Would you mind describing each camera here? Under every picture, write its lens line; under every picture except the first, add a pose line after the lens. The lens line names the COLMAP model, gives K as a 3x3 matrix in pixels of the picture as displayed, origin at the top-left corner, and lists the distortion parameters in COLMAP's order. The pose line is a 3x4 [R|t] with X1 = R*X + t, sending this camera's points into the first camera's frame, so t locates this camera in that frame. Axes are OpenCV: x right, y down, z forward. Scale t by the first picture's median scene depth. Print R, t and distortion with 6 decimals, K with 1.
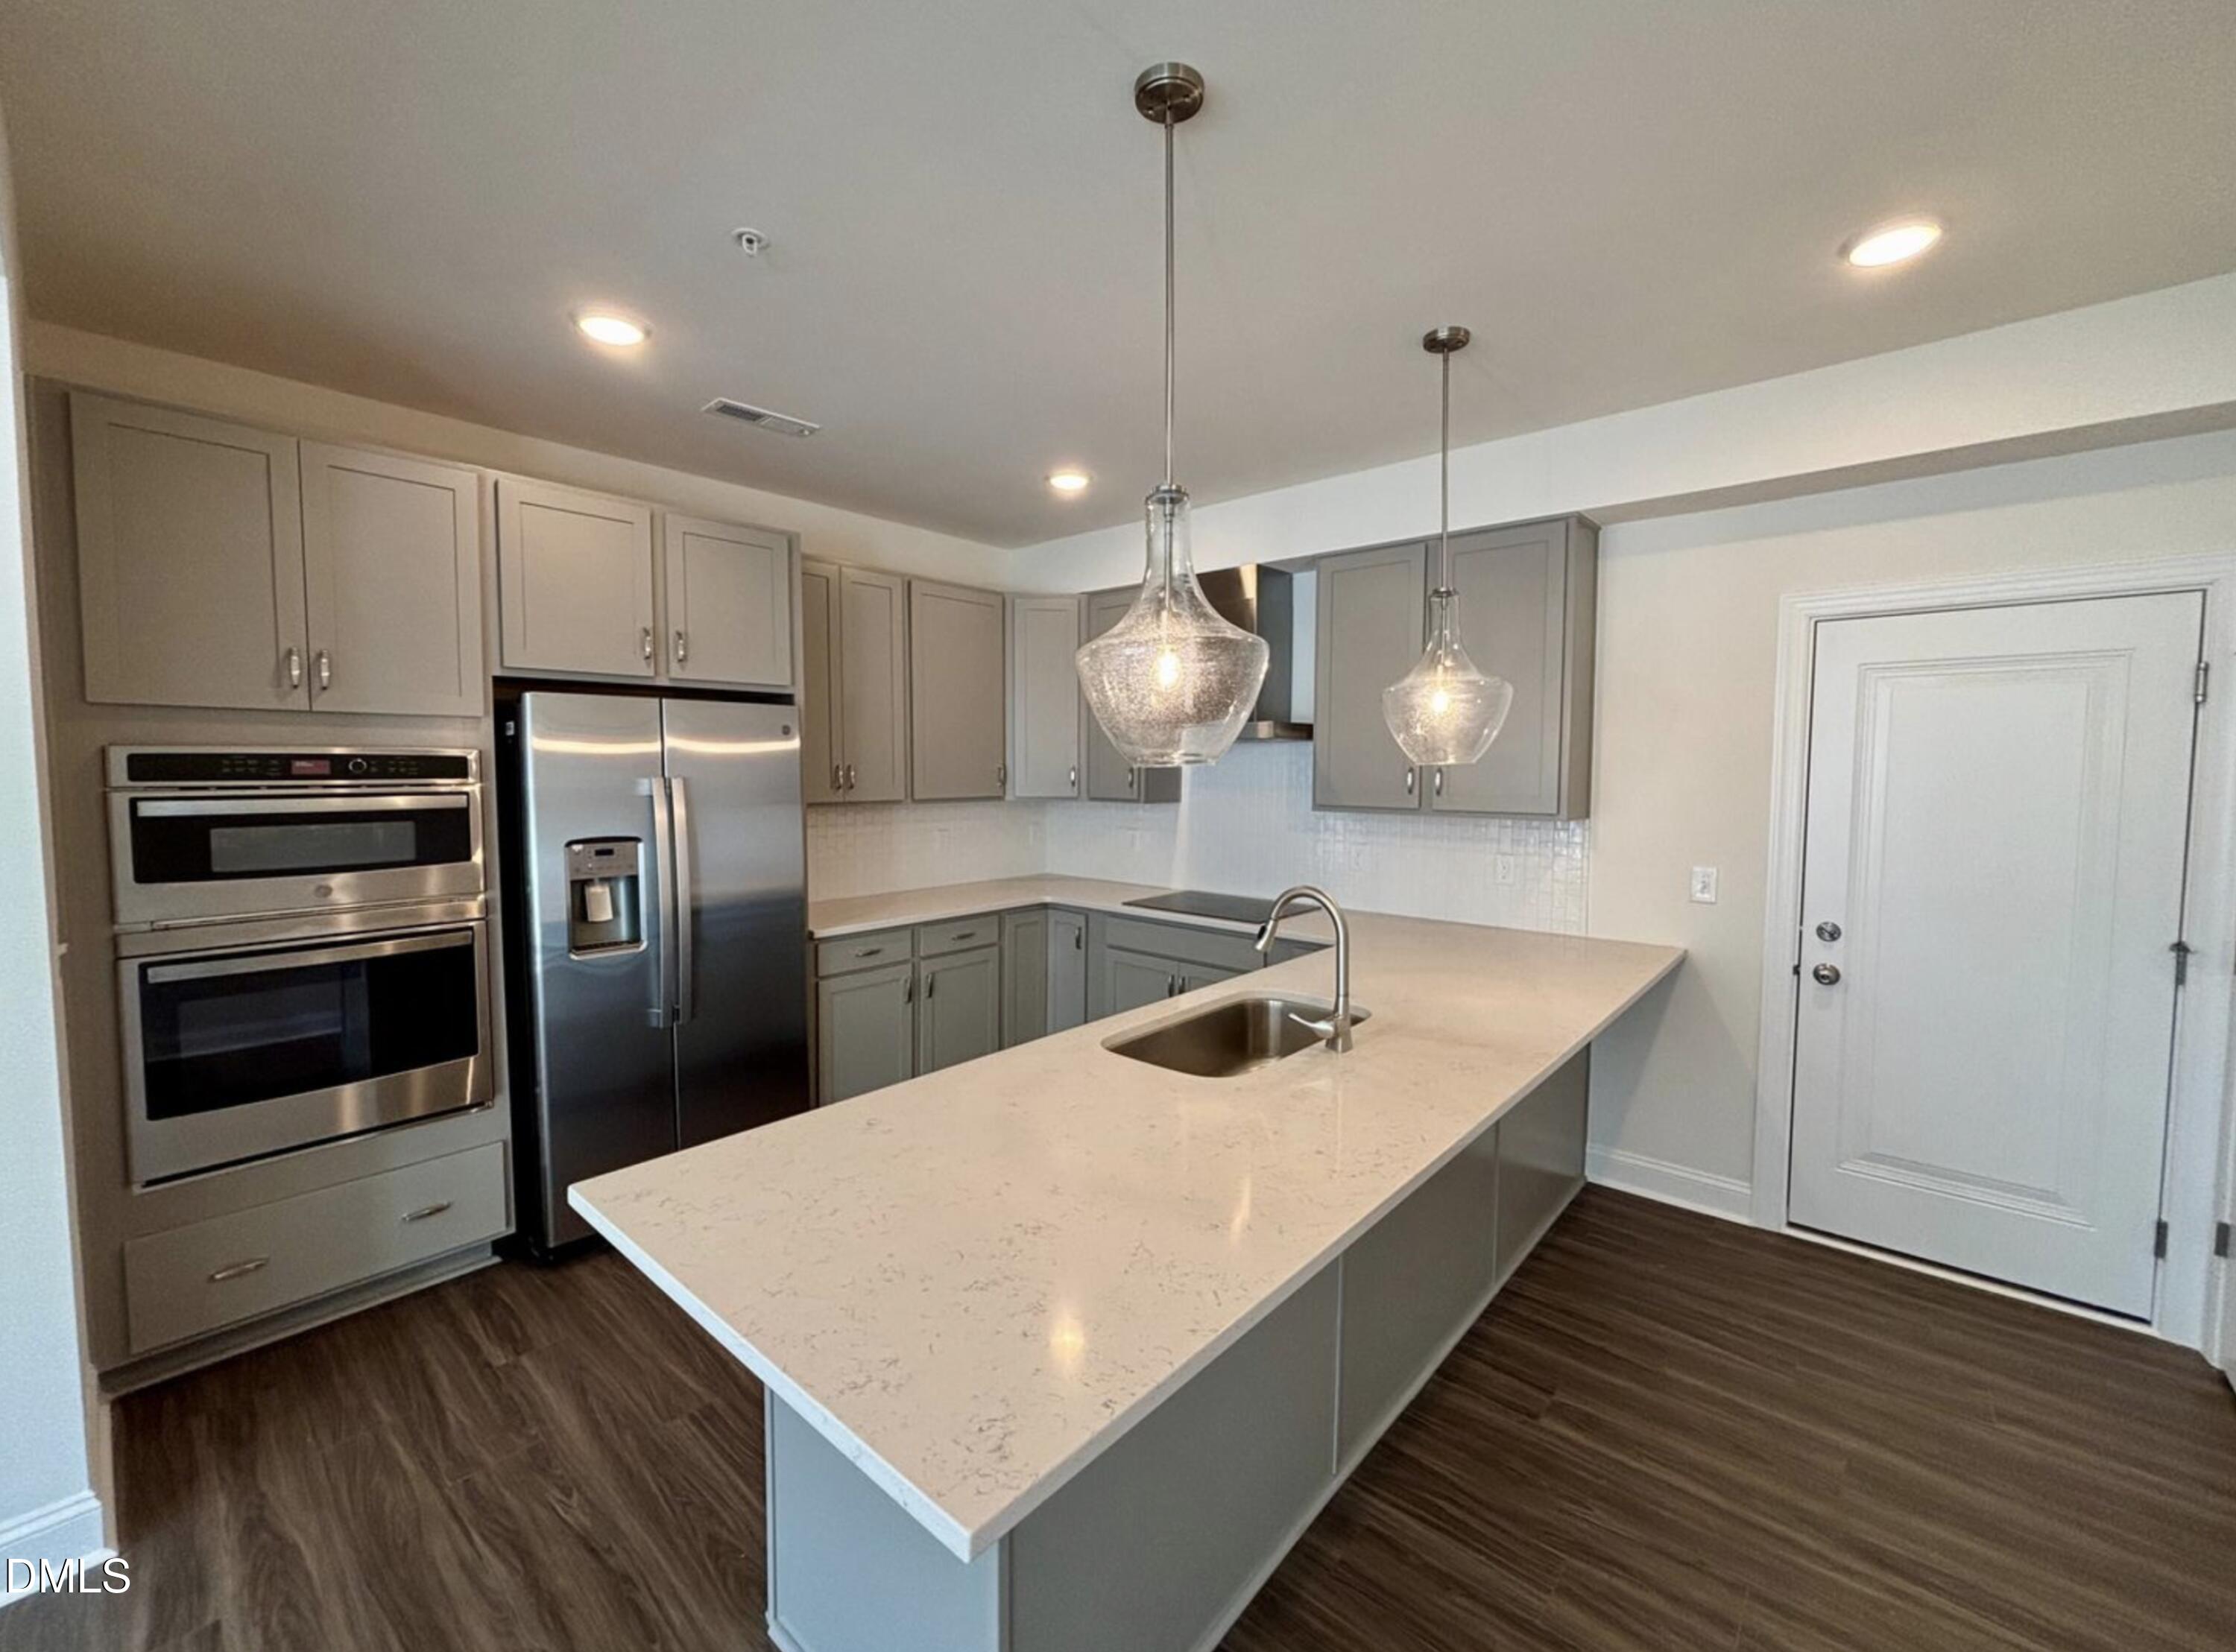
lens RADIAL K [[913.9, 0, 1114.7], [0, 913.9, 821.0], [0, 0, 1]] dist [0.000544, 0.000009]
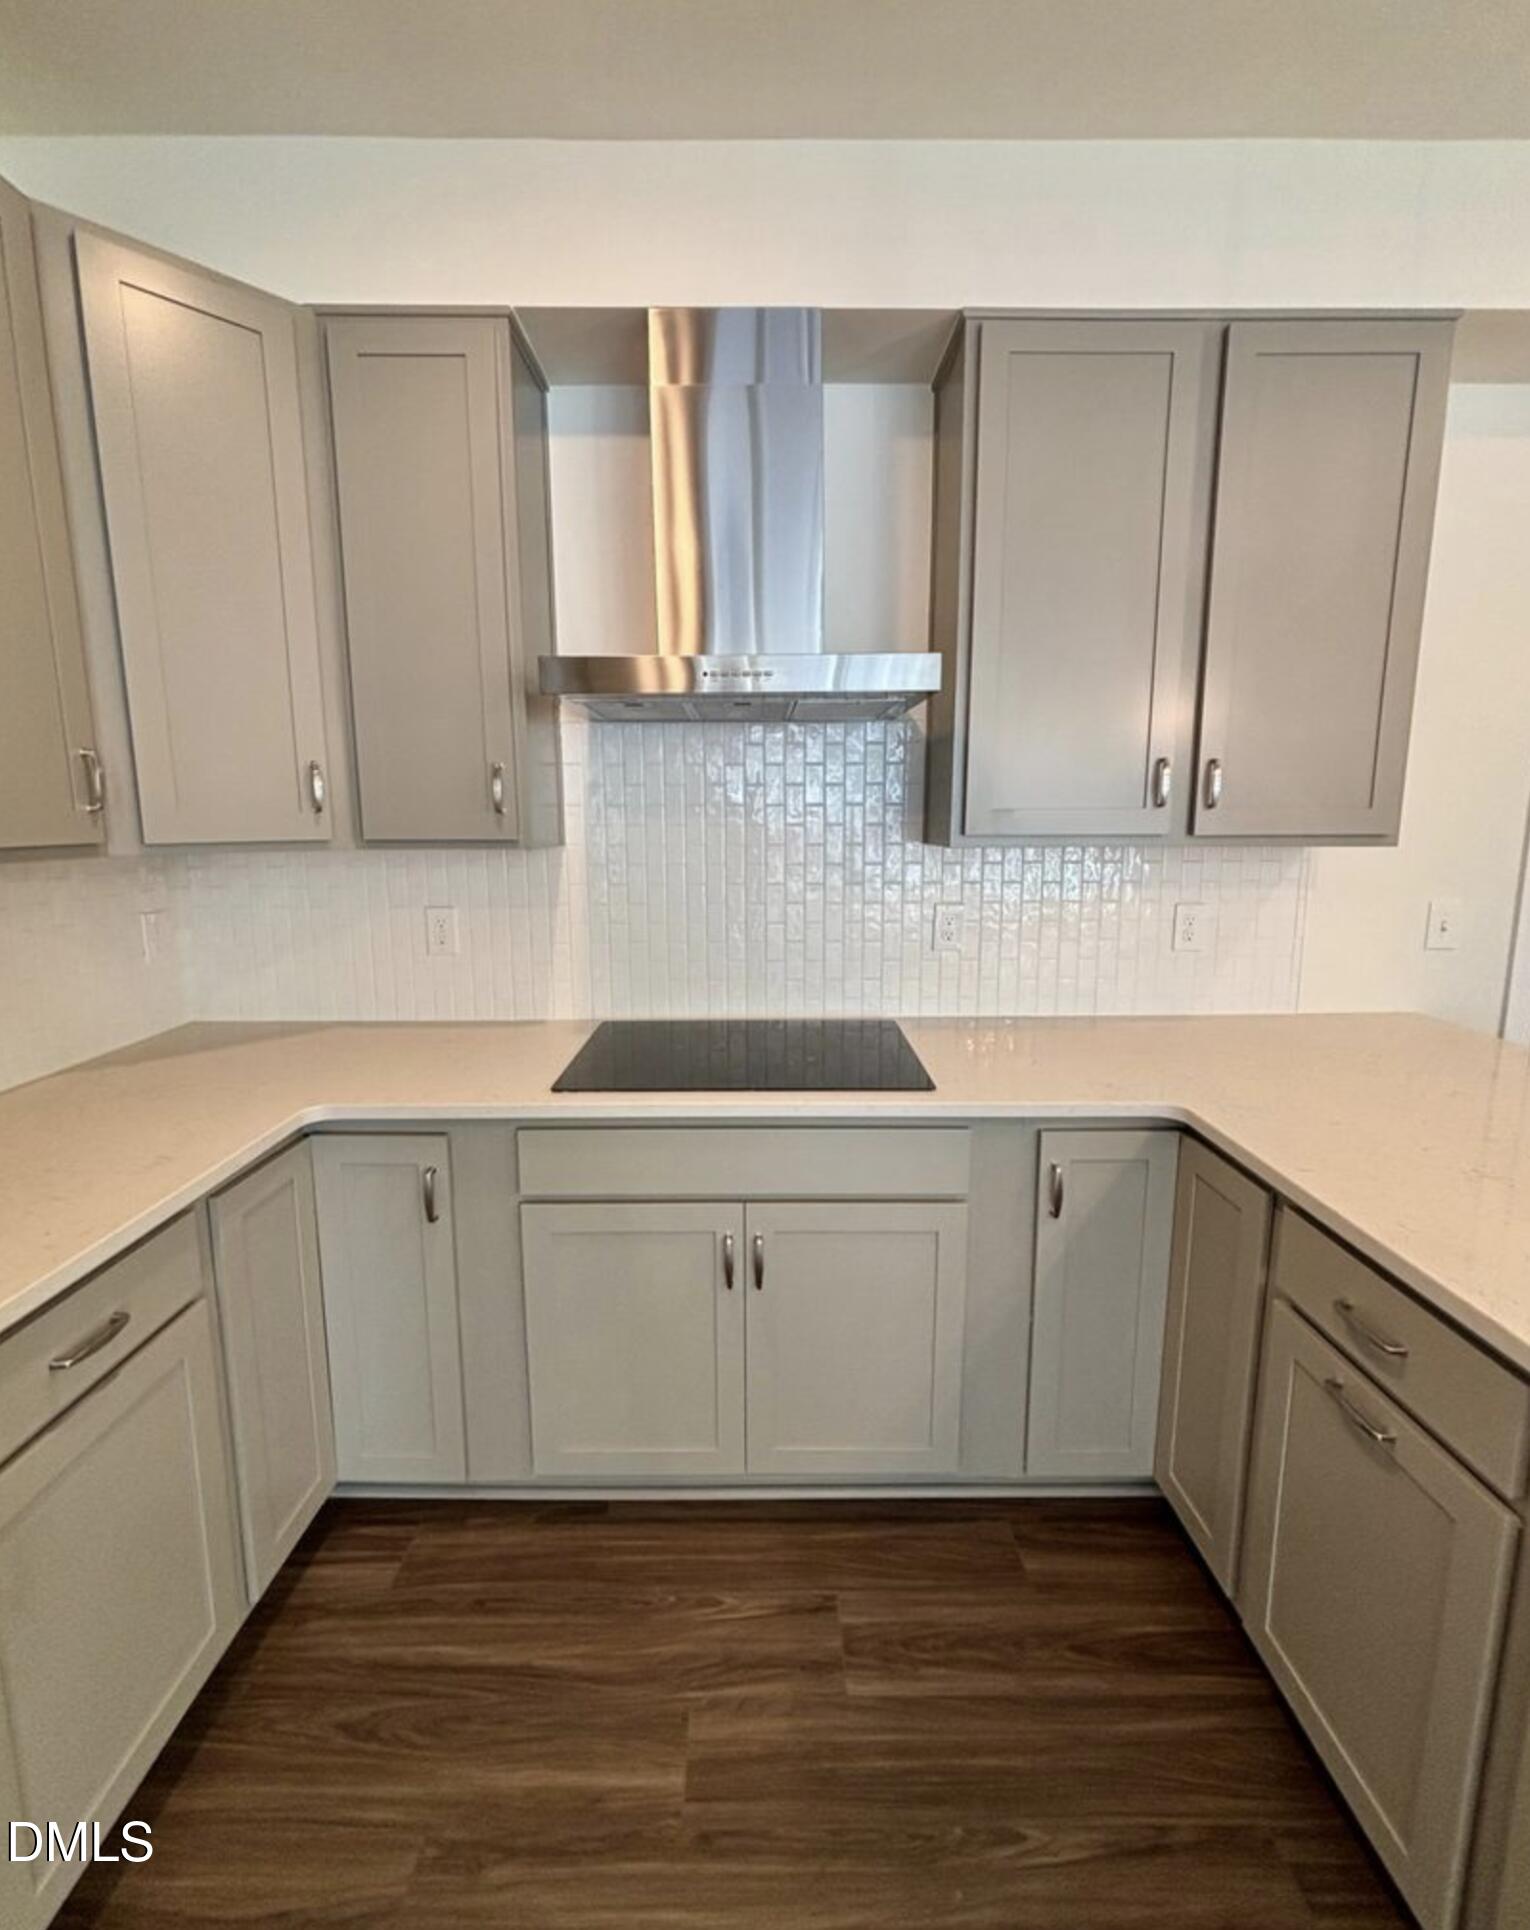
lens RADIAL K [[834.8, 0, 763.9], [0, 834.8, 946.0], [0, 0, 1]] dist [-0.002913, -0.000201]
pose [[0.747148, -0.106751, 0.656030, -0.145970], [0.050982, 0.993314, 0.103572, -0.008033], [-0.662700, -0.043938, 0.747595, 0.601855]]
